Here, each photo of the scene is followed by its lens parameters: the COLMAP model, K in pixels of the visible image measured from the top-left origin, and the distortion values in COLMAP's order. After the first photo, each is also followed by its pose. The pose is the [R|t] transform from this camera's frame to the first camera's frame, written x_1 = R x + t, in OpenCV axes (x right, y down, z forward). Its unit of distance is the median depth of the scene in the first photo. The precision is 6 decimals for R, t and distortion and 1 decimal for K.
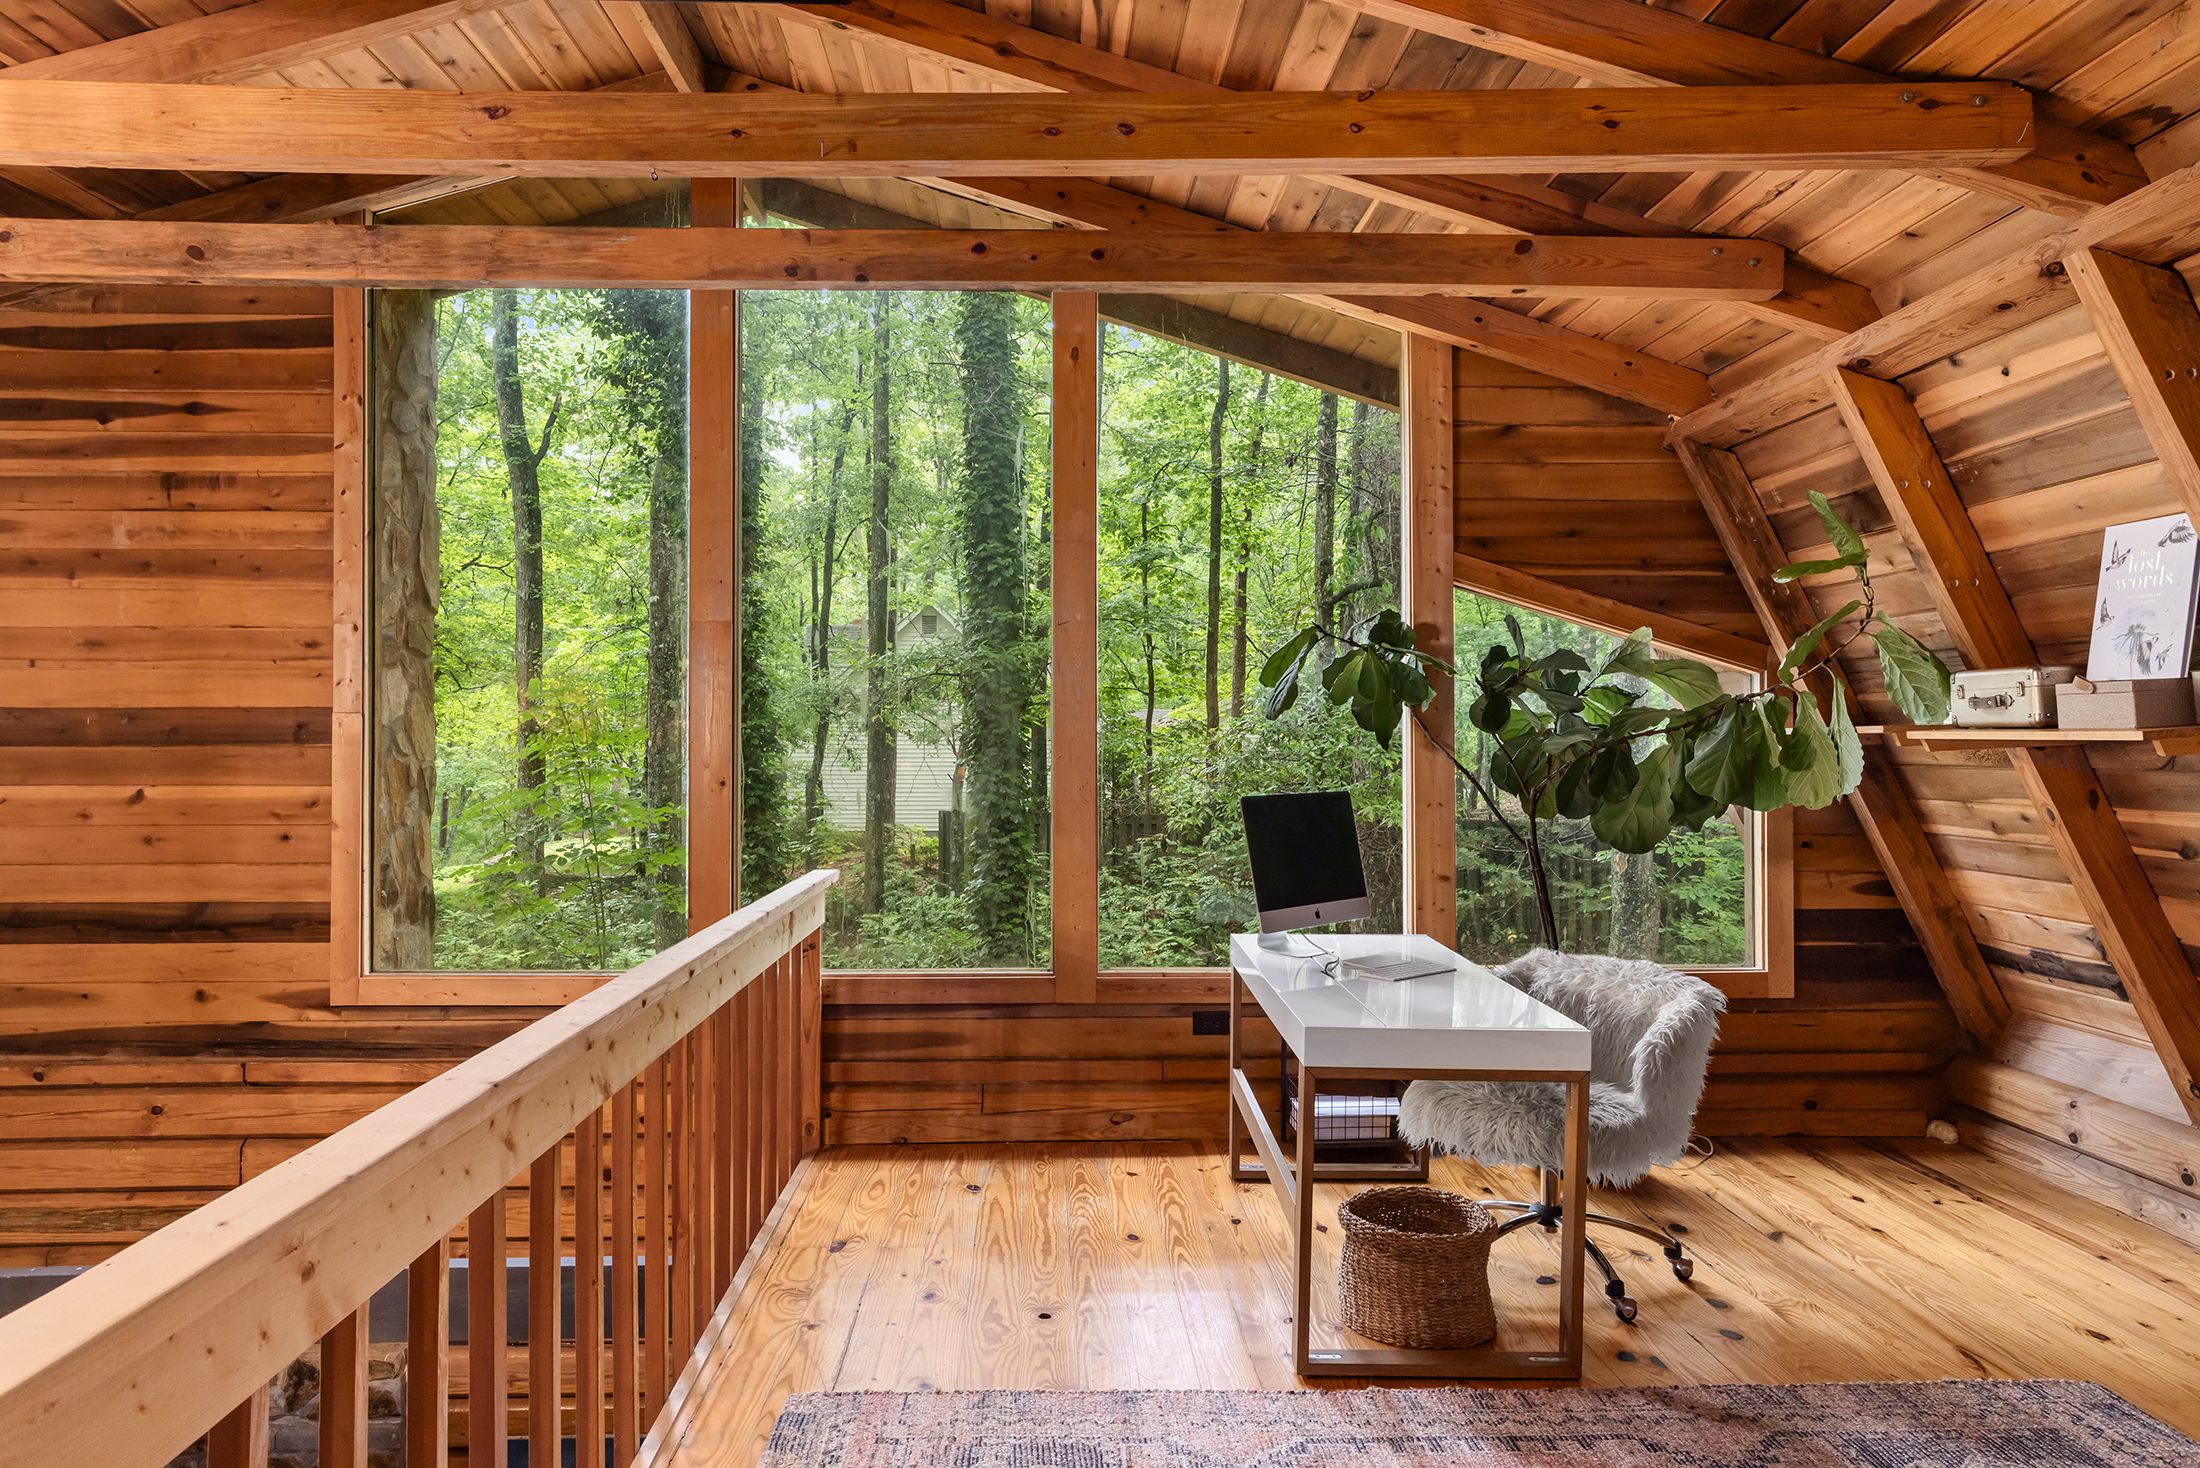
lens RADIAL K [[1458.1, 0, 1076.9], [0, 1458.1, 731.3], [0, 0, 1]] dist [-0.024892, 0.033042]
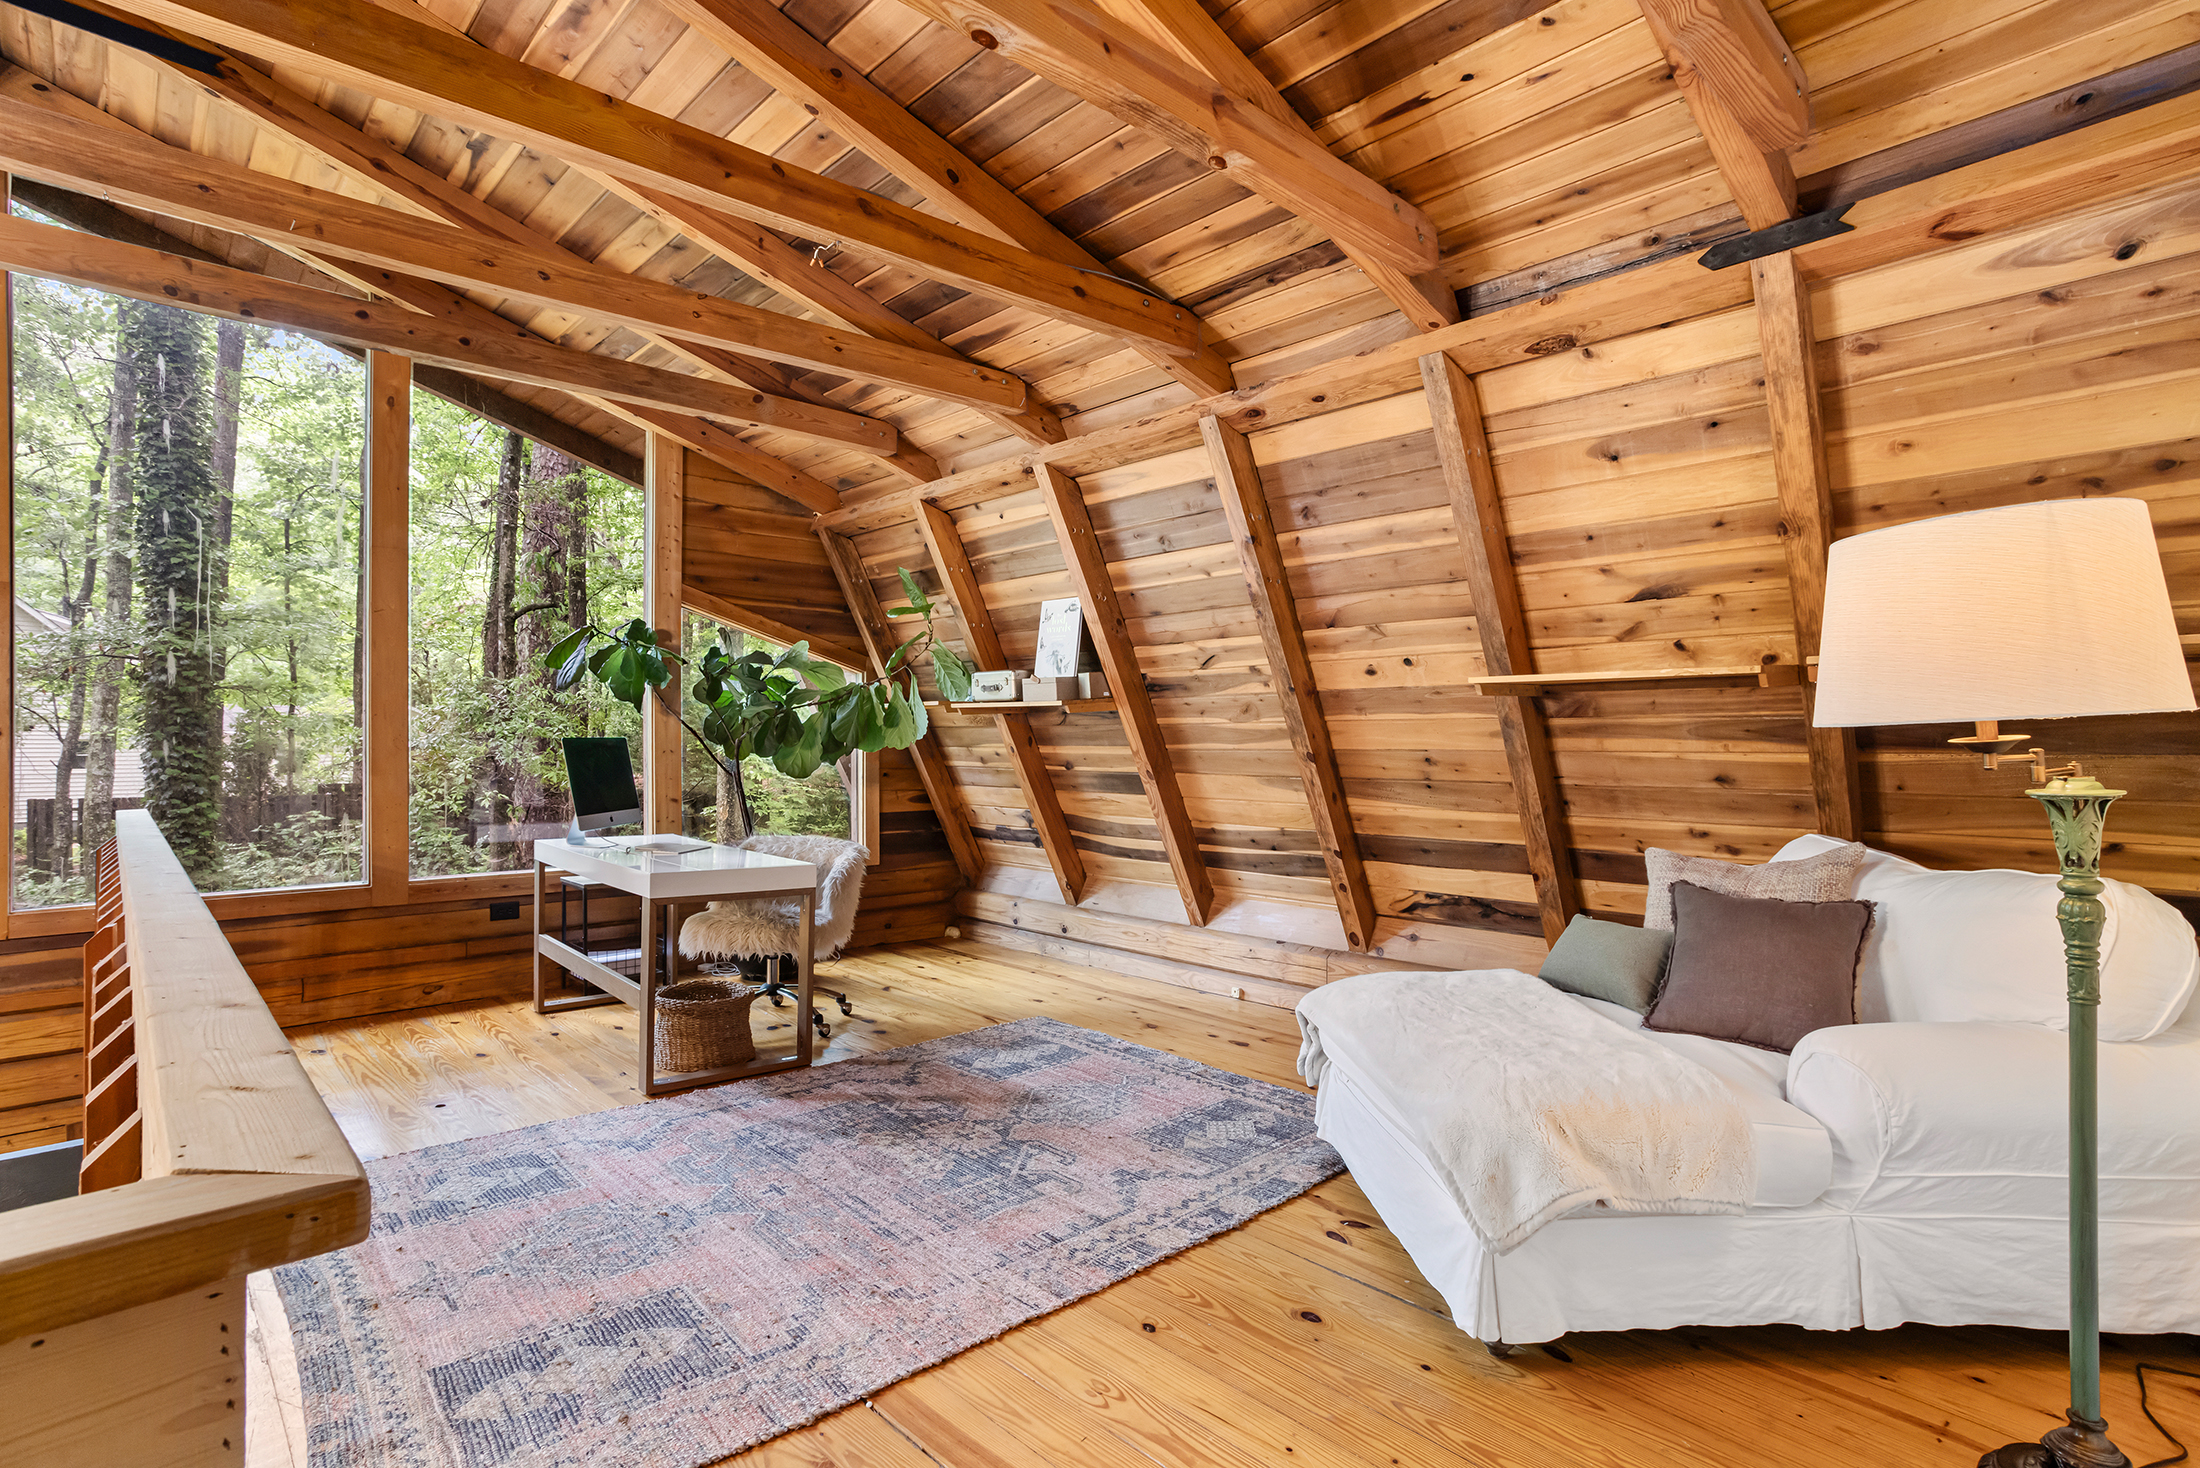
lens RADIAL K [[1076.6, 0, 1093.2], [0, 1076.6, 733.5], [0, 0, 1]] dist [-0.037280, 0.019984]
pose [[0.750722, 0.007466, 0.660576, -0.168054], [-0.007865, 0.999966, -0.002364, 0.034340], [-0.660572, -0.003420, 0.750755, -0.124072]]
